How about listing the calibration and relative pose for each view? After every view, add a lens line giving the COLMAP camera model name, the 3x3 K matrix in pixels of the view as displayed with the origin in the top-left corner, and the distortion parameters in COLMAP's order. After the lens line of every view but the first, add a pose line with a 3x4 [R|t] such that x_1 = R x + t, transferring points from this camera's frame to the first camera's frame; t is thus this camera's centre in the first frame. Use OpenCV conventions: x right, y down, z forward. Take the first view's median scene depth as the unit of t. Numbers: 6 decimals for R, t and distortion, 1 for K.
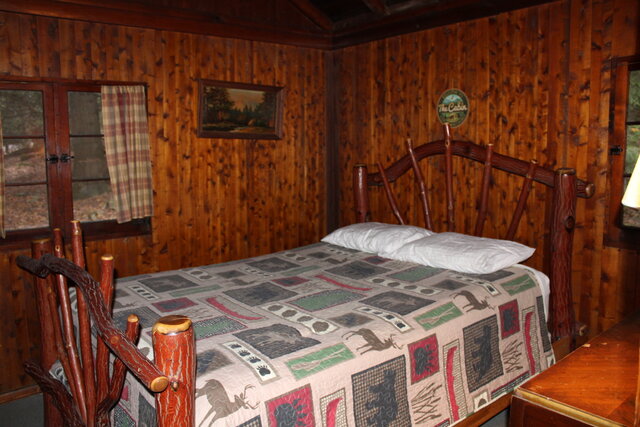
lens RADIAL K [[534.6, 0, 319.2], [0, 534.6, 218.9], [0, 0, 1]] dist [-0.155258, 0.118142]
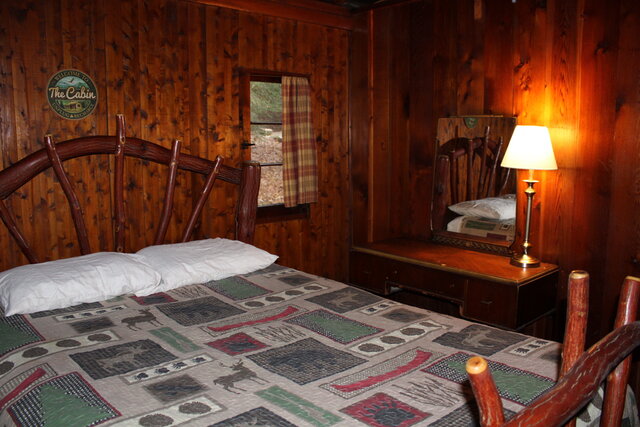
lens RADIAL K [[534.6, 0, 317.9], [0, 534.6, 213.1], [0, 0, 1]] dist [-0.155258, 0.118142]
pose [[-0.054828, -0.117294, 0.991583, -0.601144], [0.142235, 0.982032, 0.124029, -0.095210], [-0.988313, 0.147838, -0.037159, 0.798468]]
